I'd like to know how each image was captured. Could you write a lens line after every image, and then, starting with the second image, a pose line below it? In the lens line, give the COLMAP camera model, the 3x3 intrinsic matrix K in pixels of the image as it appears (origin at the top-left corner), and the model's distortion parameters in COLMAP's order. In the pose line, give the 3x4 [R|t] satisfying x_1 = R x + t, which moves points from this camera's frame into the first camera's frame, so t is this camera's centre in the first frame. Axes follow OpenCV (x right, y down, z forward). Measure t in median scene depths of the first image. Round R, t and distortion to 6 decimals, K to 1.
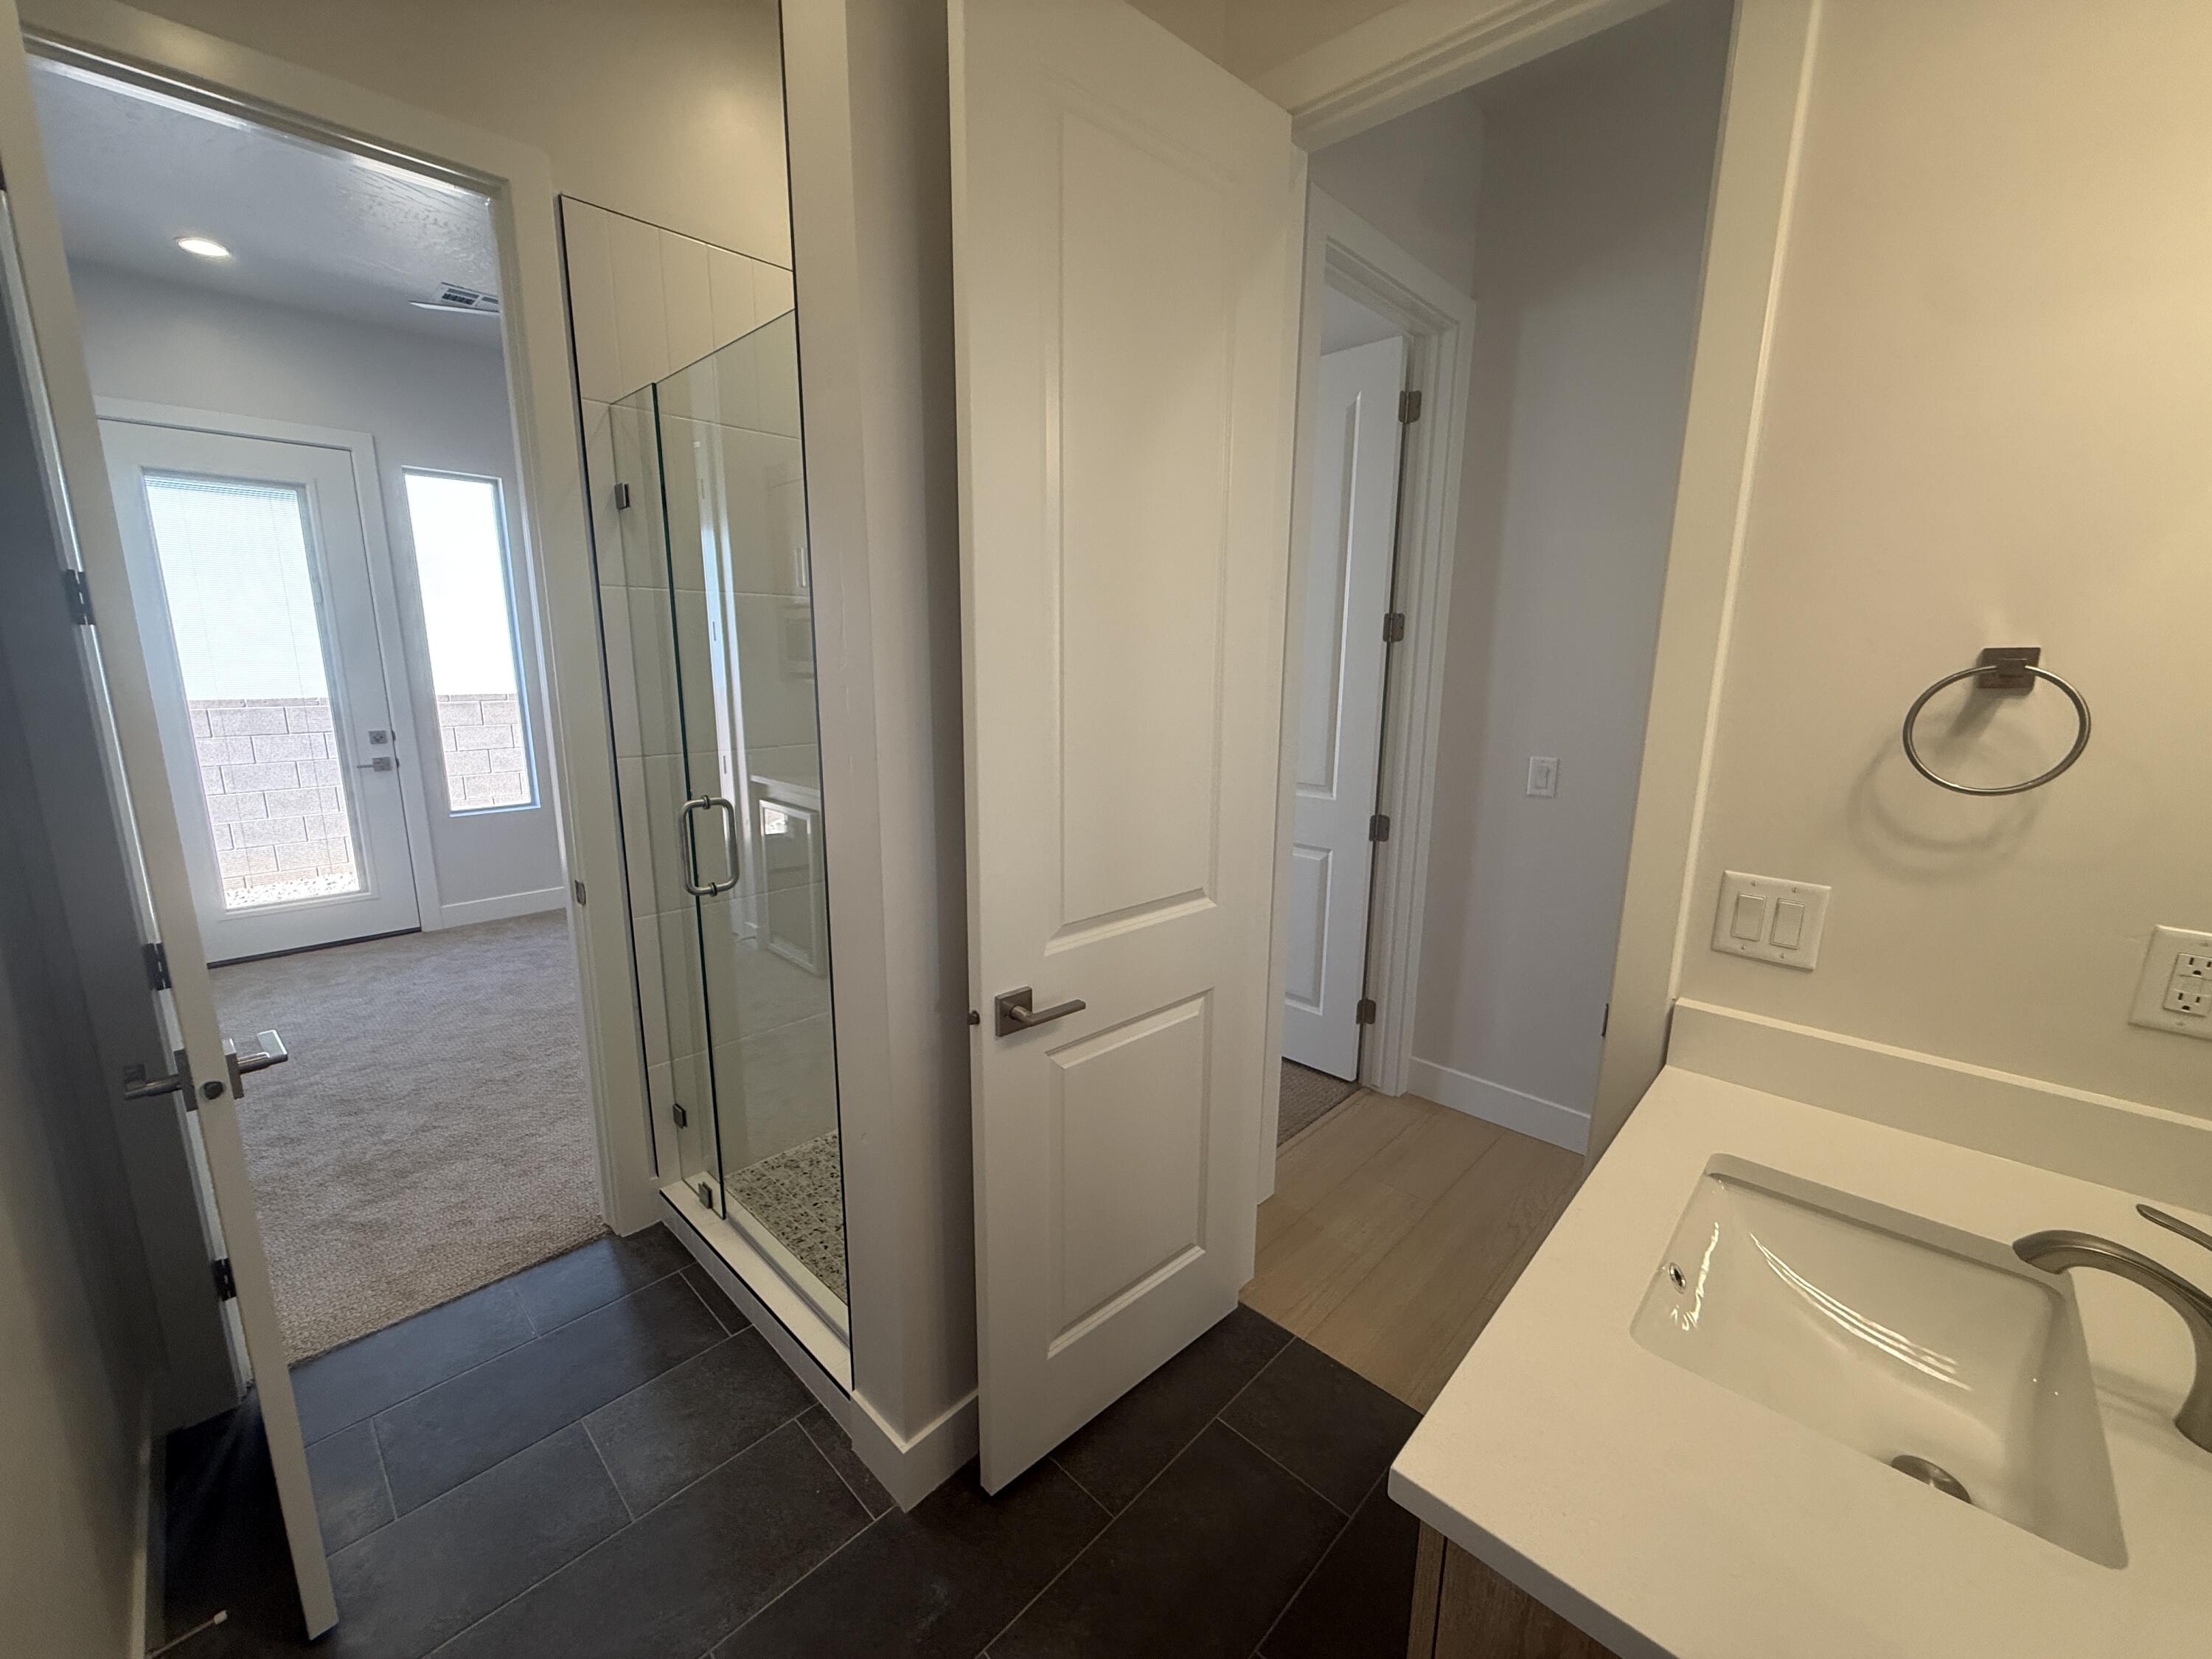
lens RADIAL K [[889.1, 0, 1099.3], [0, 889.1, 827.9], [0, 0, 1]] dist [0.003450, 0.000890]
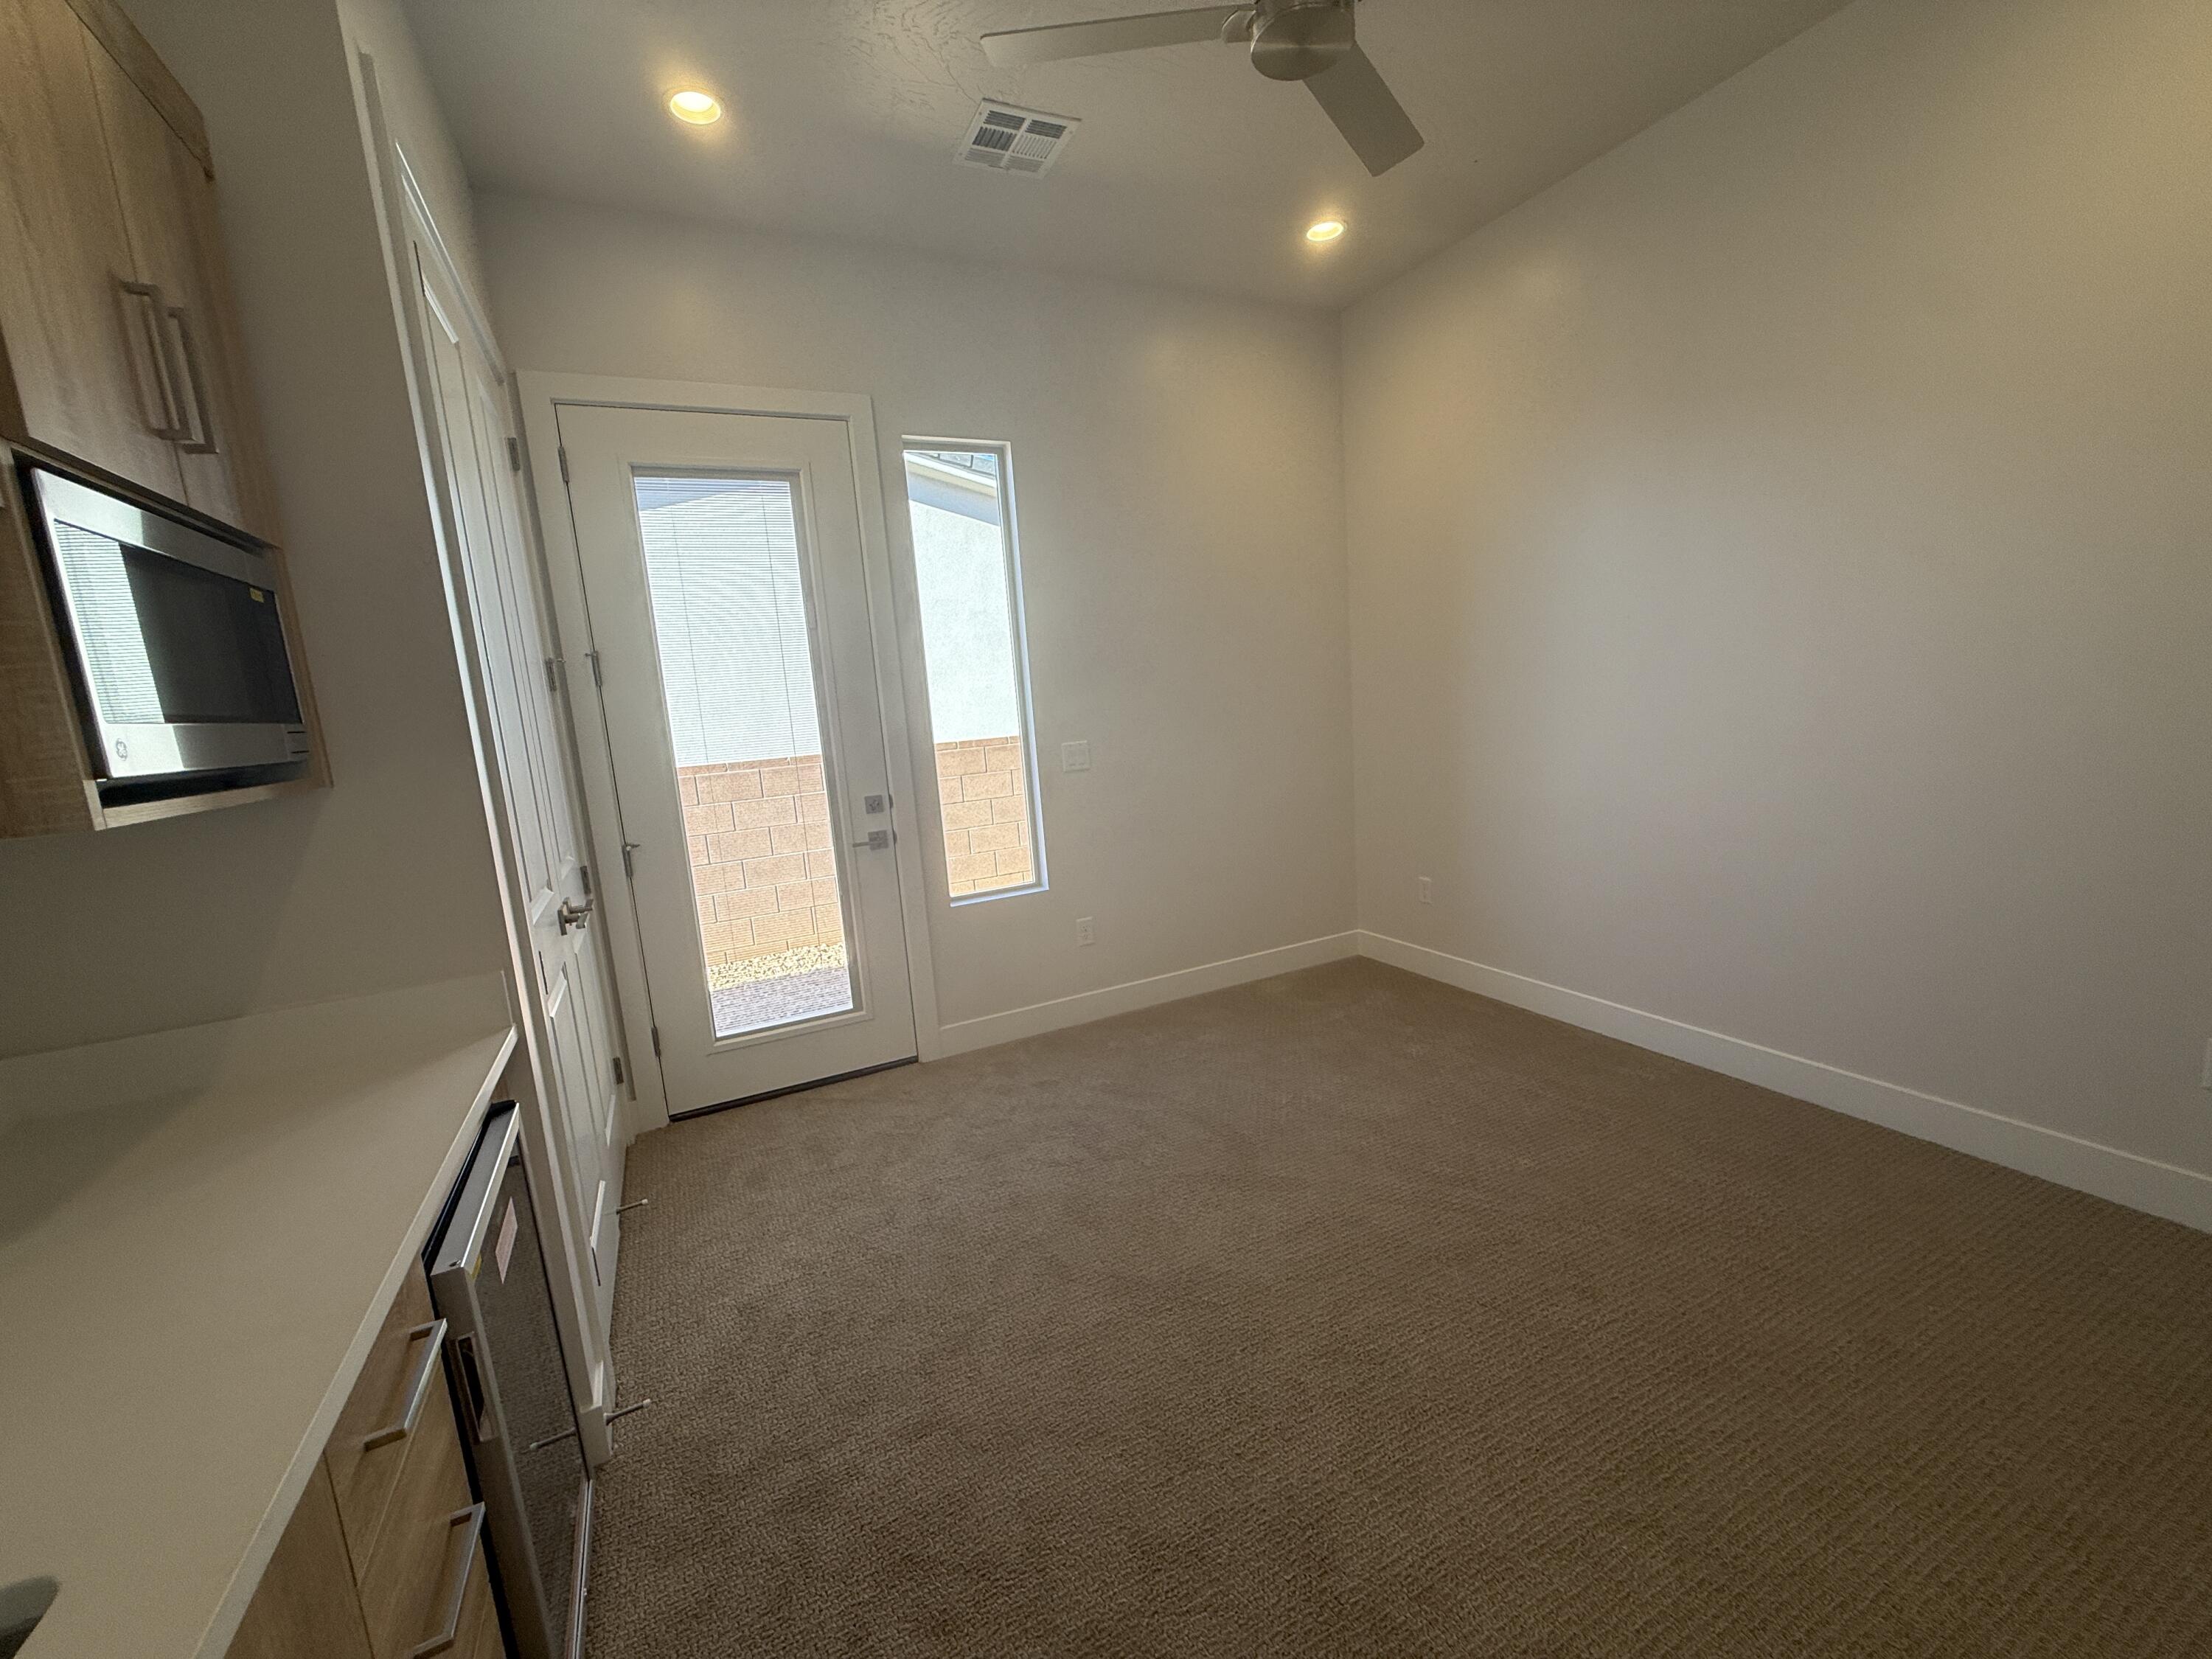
lens RADIAL K [[889.1, 0, 1106.9], [0, 889.1, 831.9], [0, 0, 1]] dist [0.003450, 0.000890]
pose [[0.939768, -0.021679, -0.341124, -0.367132], [0.011983, 0.999463, -0.030506, -0.052661], [0.341602, 0.024581, 0.939523, 0.363467]]
